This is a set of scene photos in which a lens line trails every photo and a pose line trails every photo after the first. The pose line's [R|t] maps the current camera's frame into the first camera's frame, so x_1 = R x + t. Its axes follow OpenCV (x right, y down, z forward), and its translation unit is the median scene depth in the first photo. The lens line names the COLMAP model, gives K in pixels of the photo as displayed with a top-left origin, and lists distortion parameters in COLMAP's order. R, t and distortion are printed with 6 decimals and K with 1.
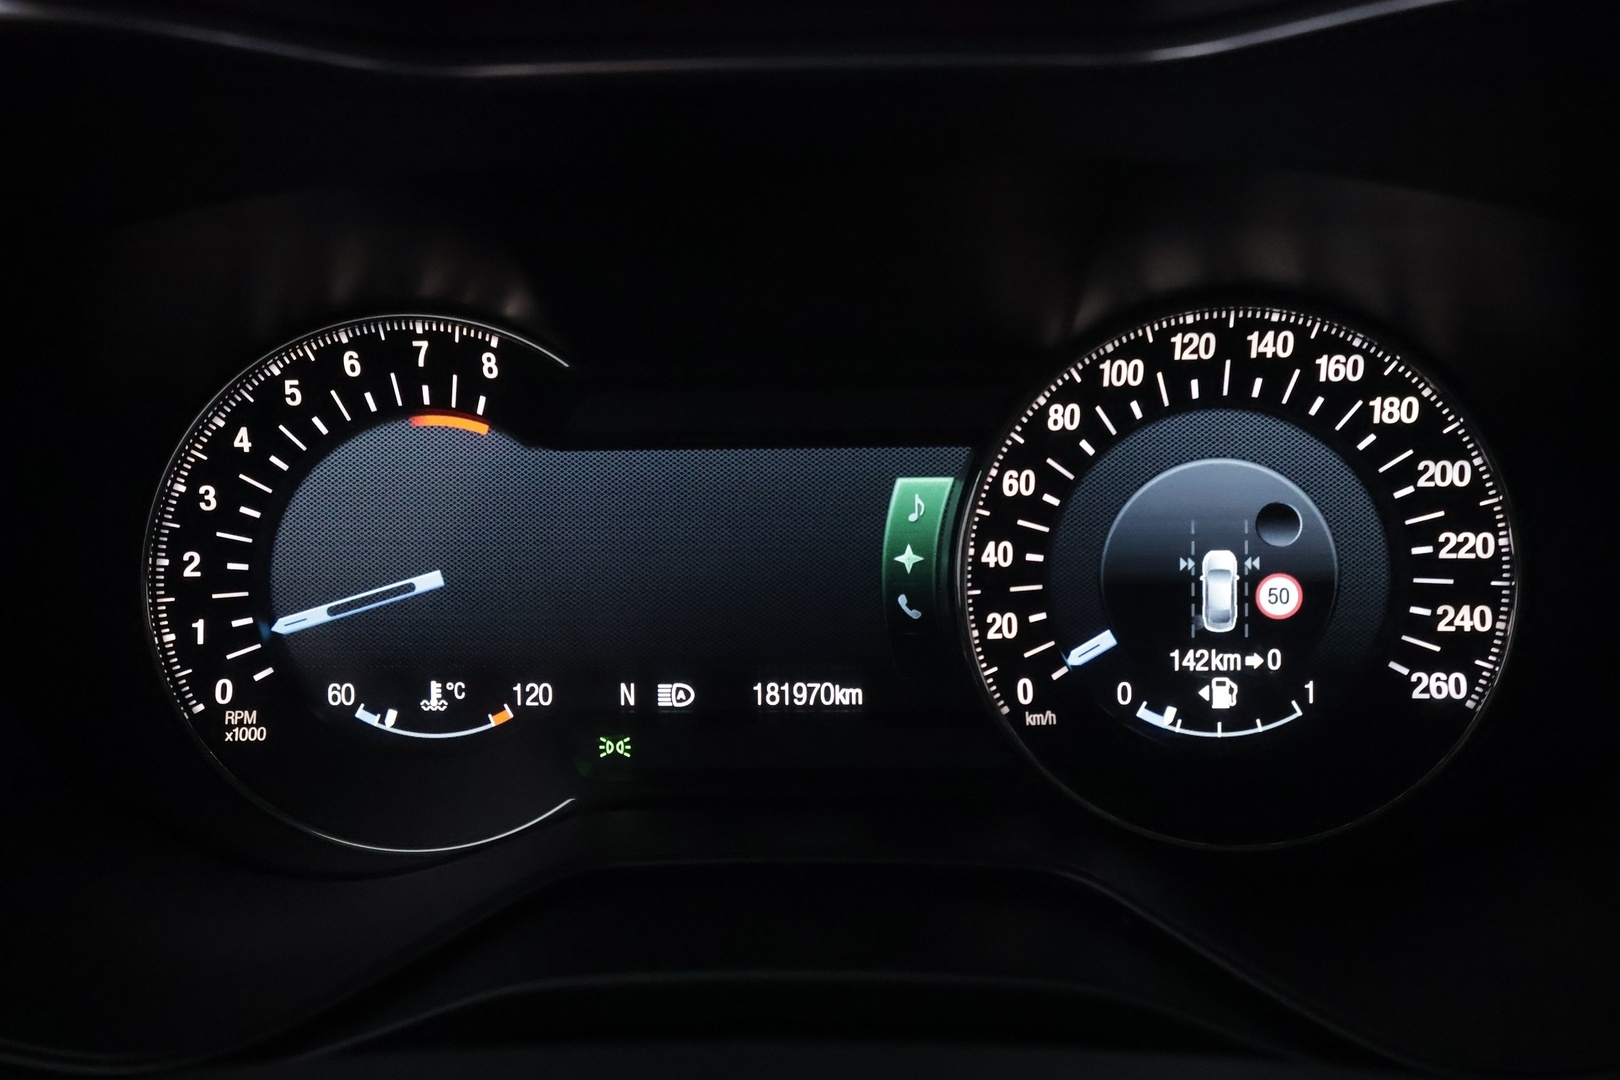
lens RADIAL K [[1259.4, 0, 808.7], [0, 1259.4, 546.1], [0, 0, 1]] dist [0.000683, -0.005625]
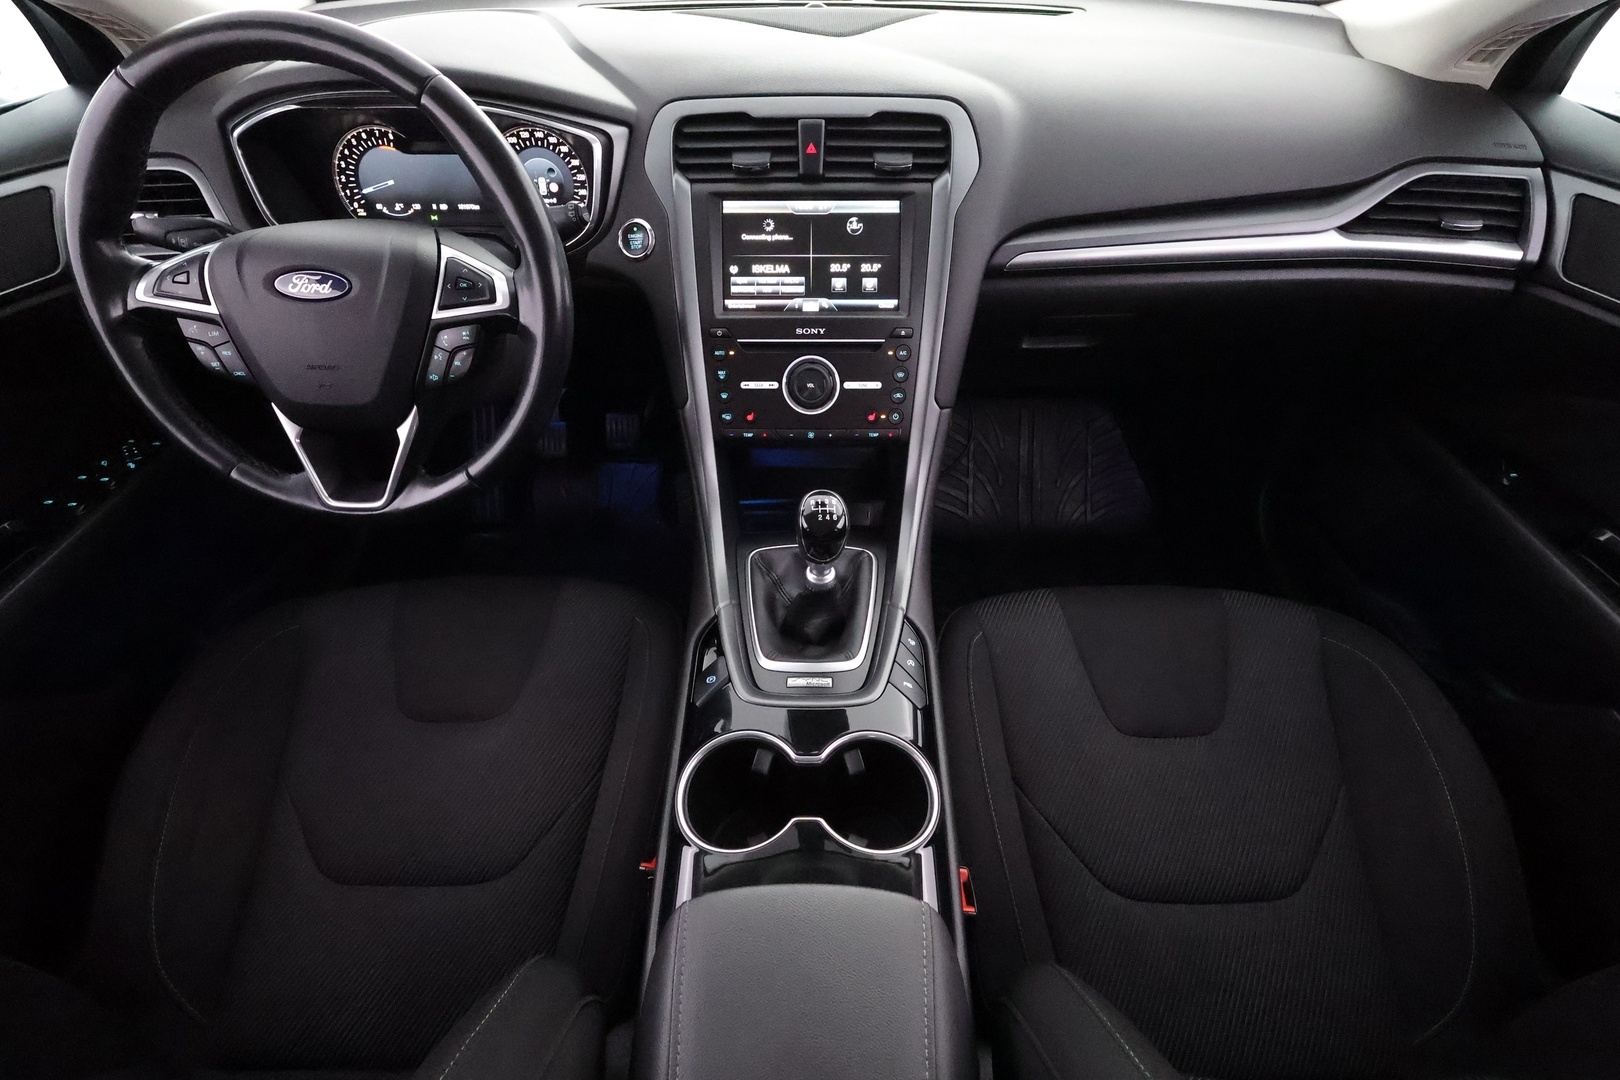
lens RADIAL K [[740.7, 0, 810.0], [0, 740.7, 540.0], [0, 0, 1]] dist [0.003019, -0.000178]
pose [[0.999607, -0.003706, 0.027784, 1.379166], [-0.009074, 0.895063, 0.445848, -0.033409], [-0.026521, -0.445925, 0.894677, -2.519700]]
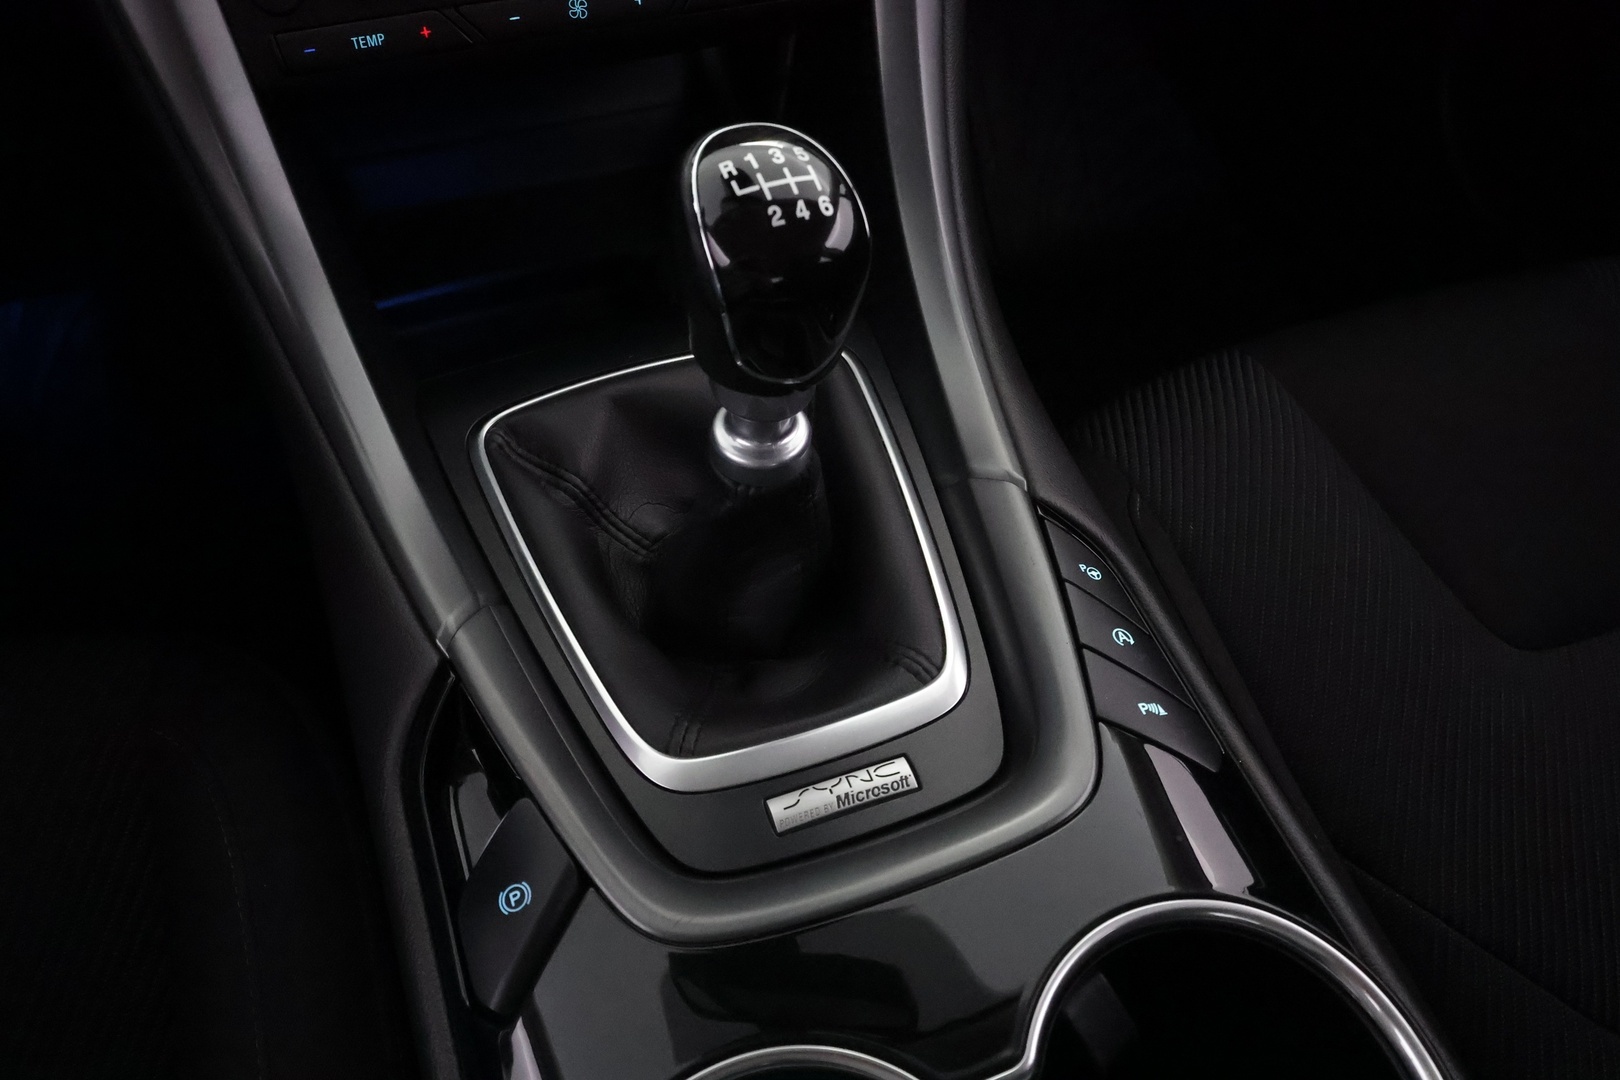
lens RADIAL K [[1259.4, 0, 808.7], [0, 1259.4, 546.1], [0, 0, 1]] dist [0.000683, -0.005625]
pose [[0.923746, -0.262897, 0.278527, 1.119900], [0.065652, 0.825141, 0.561098, 0.618612], [-0.377336, -0.500027, 0.779481, -1.303115]]
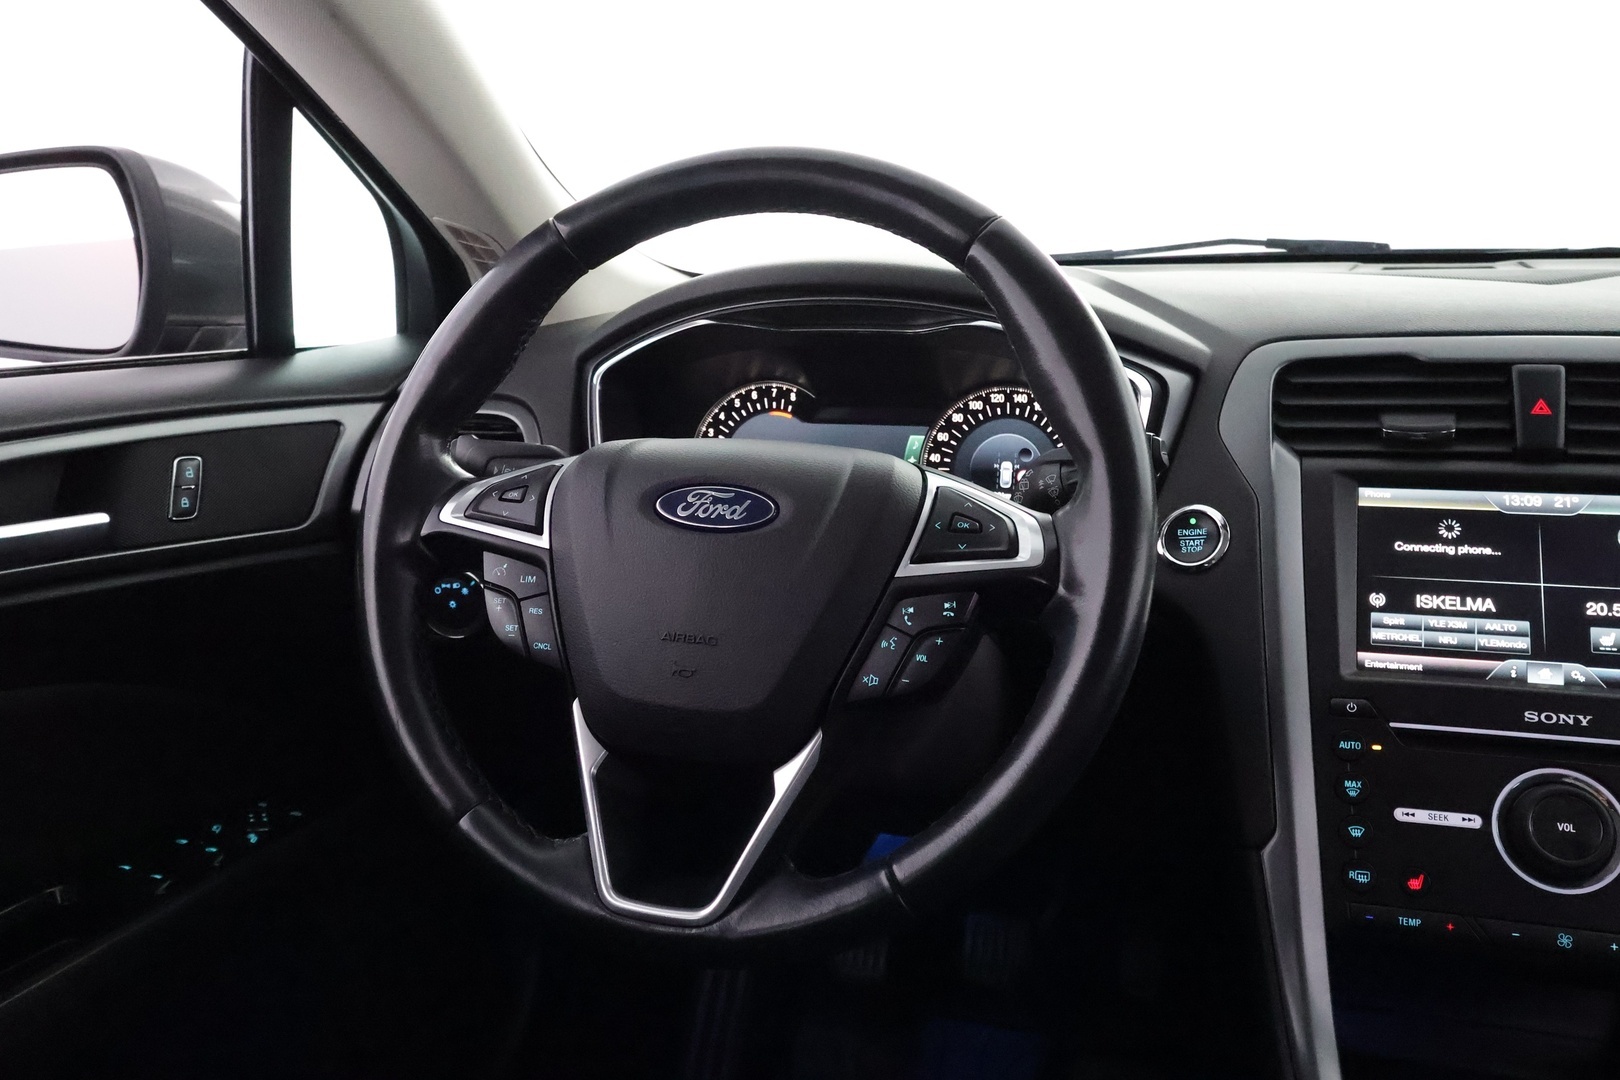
lens RADIAL K [[1259.4, 0, 808.7], [0, 1259.4, 546.1], [0, 0, 1]] dist [0.000683, -0.005625]
pose [[0.965106, 0.064770, -0.253723, 0.677454], [-0.085717, 0.993687, -0.072383, 0.500198], [0.247433, 0.091606, 0.964565, -2.237232]]
